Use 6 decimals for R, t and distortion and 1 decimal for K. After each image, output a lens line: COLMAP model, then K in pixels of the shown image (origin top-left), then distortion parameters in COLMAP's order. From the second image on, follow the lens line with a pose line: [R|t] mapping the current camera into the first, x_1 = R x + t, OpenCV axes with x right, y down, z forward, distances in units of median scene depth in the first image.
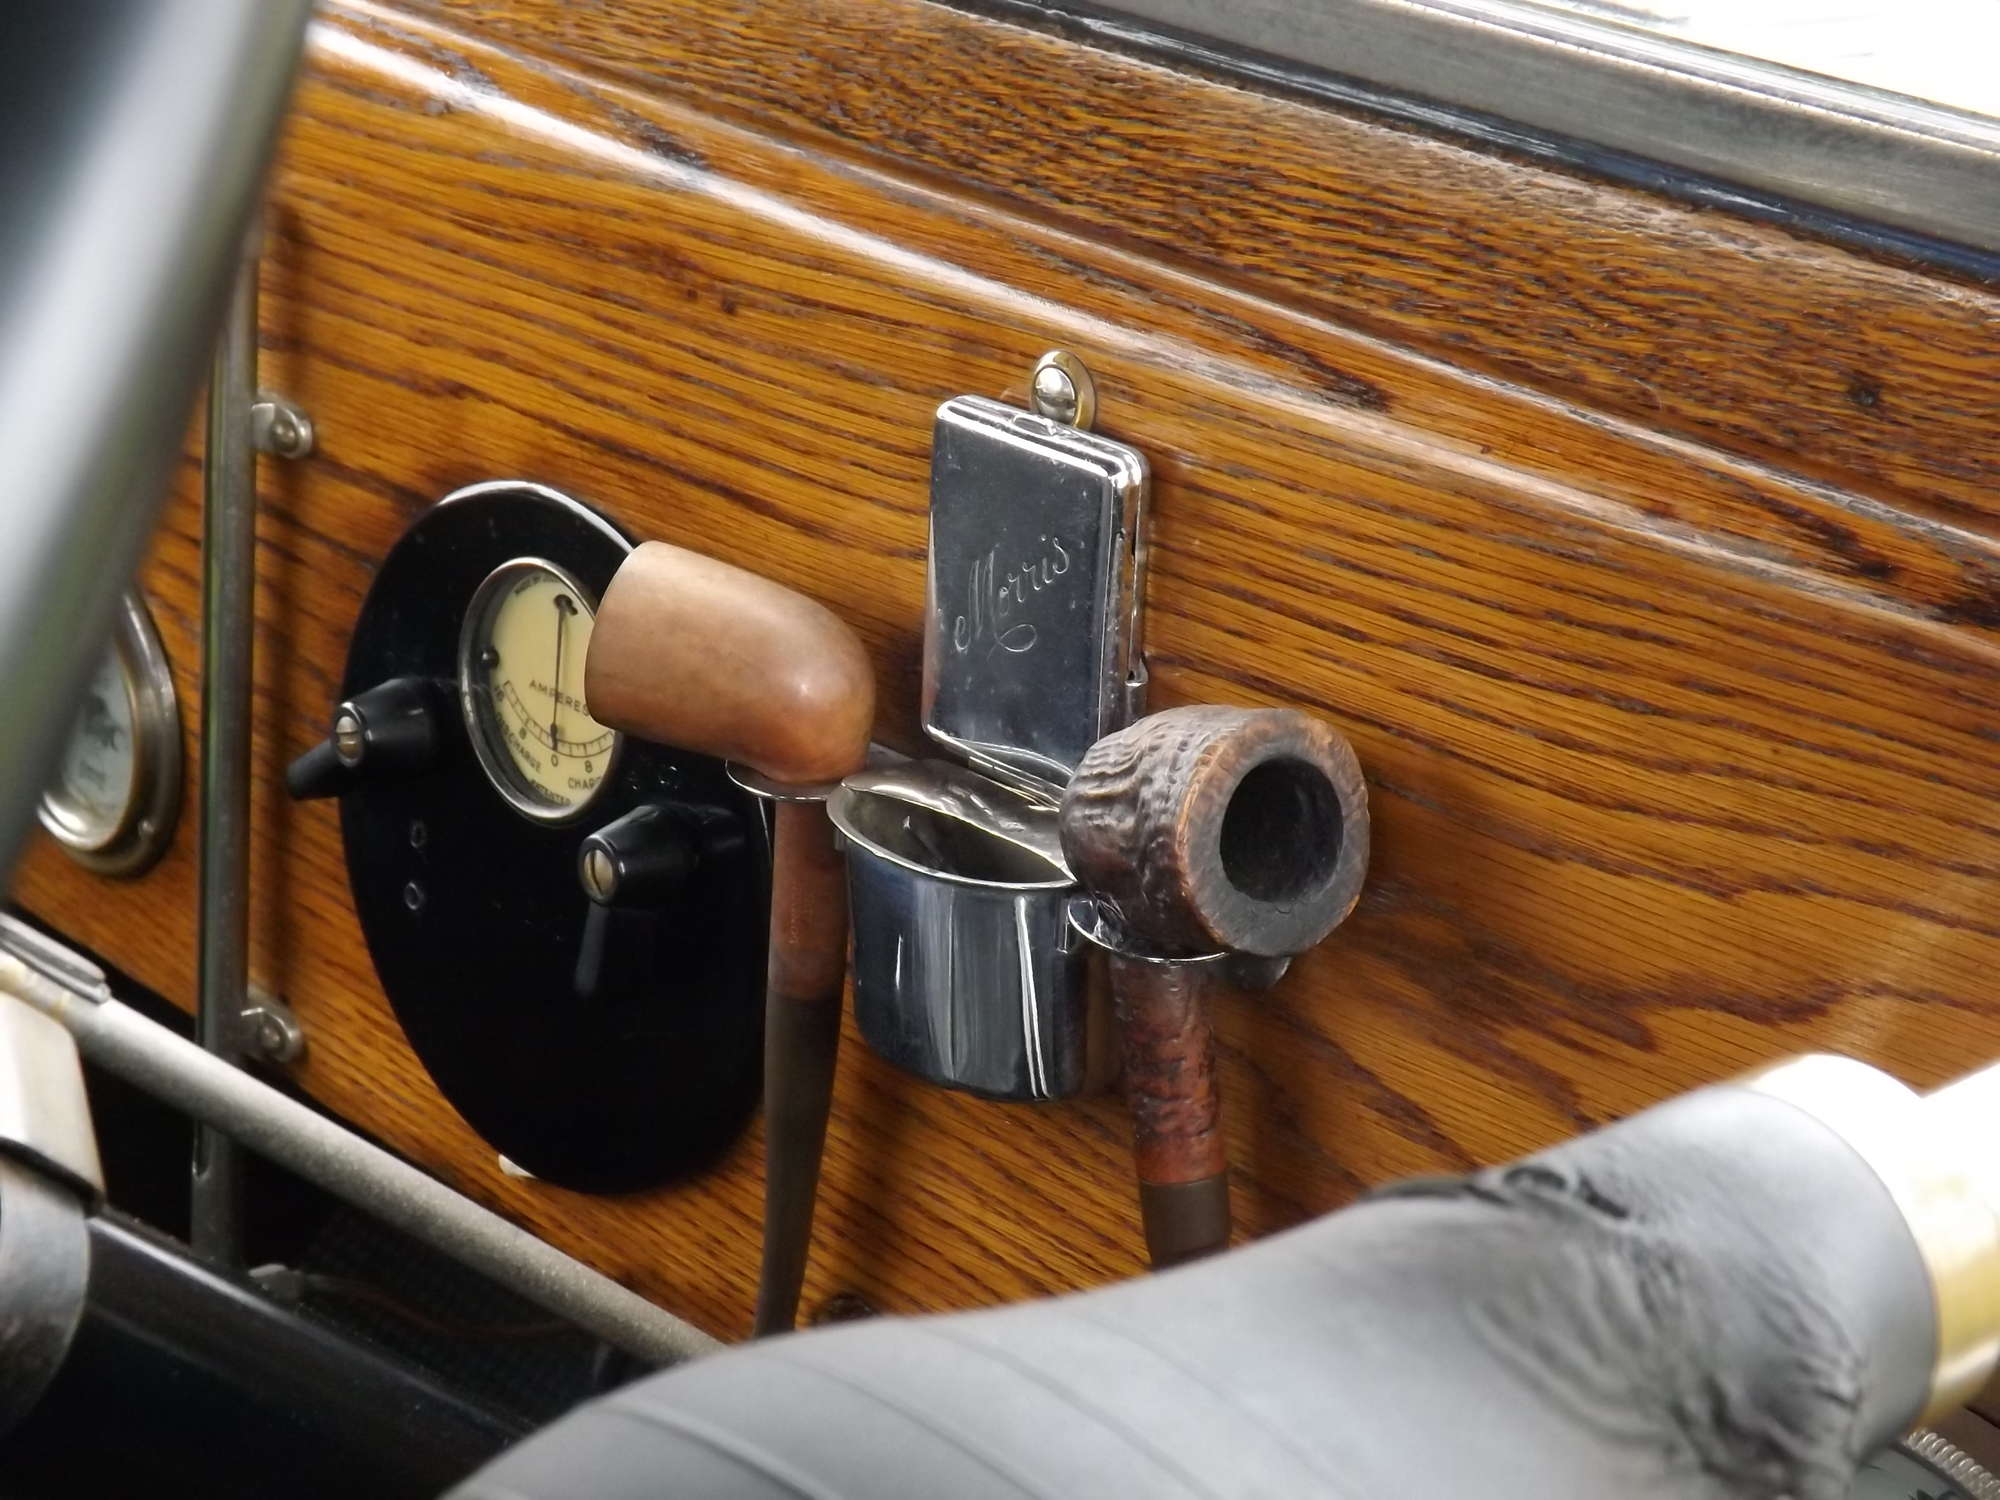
lens RADIAL K [[4256.7, 0, 989.9], [0, 4256.7, 749.3], [0, 0, 1]] dist [0.186940, 0.000000]
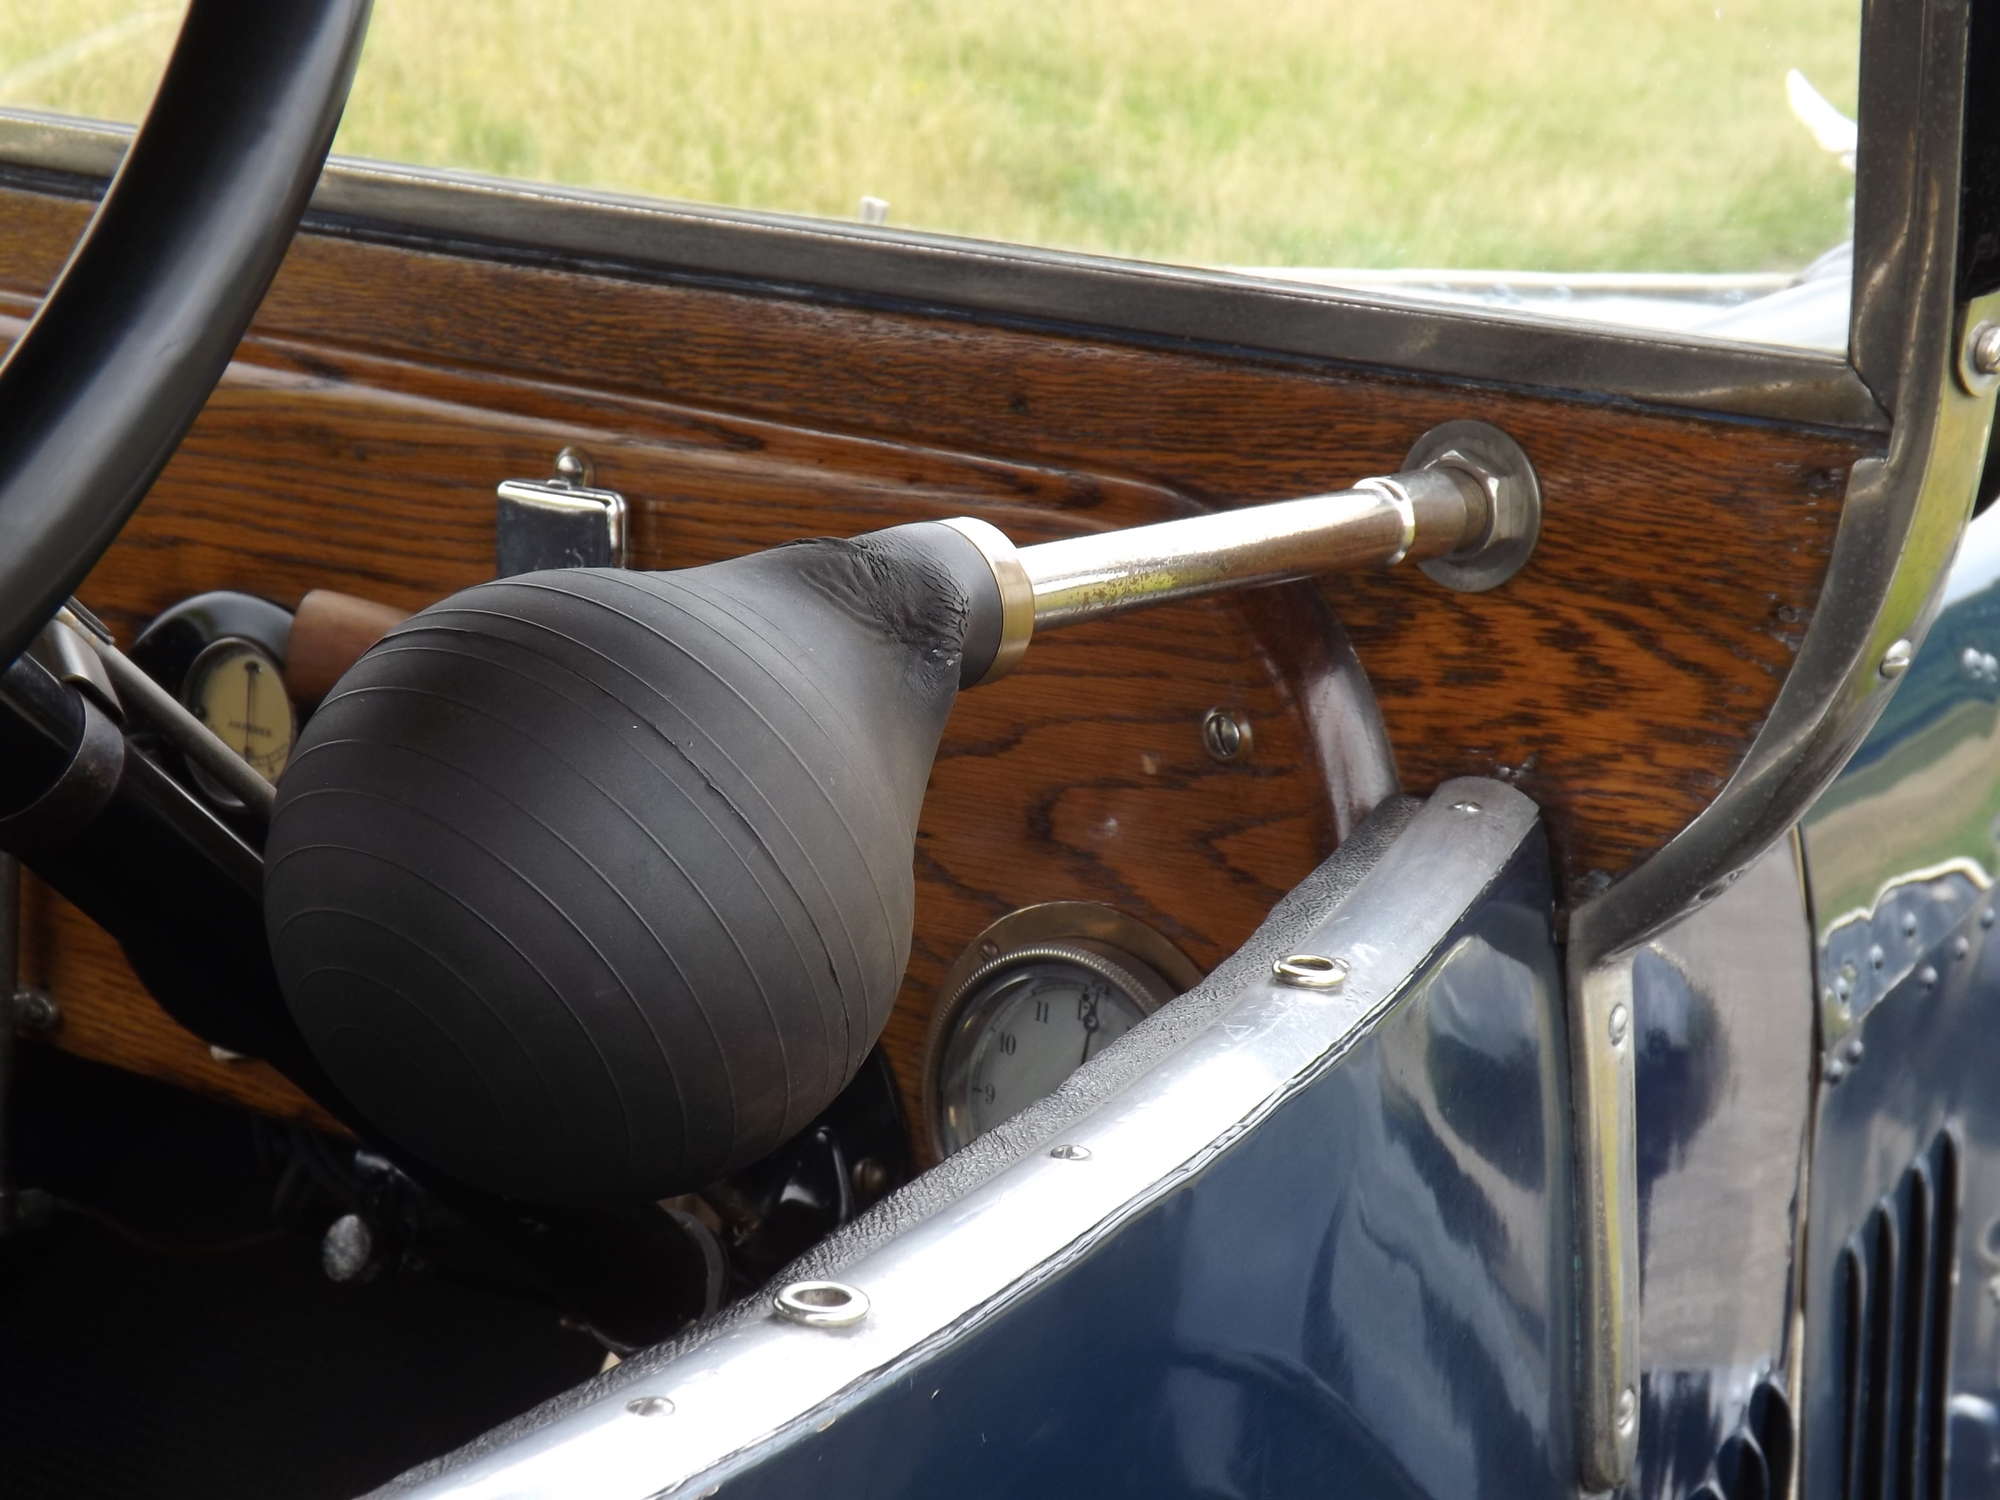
lens RADIAL K [[4256.7, 0, 1007.0], [0, 4256.7, 752.3], [0, 0, 1]] dist [0.186940, 0.000000]
pose [[0.989288, -0.037502, 0.141080, -0.057582], [0.060014, 0.985474, -0.158870, 0.312371], [-0.133073, 0.165635, 0.977168, -0.672533]]
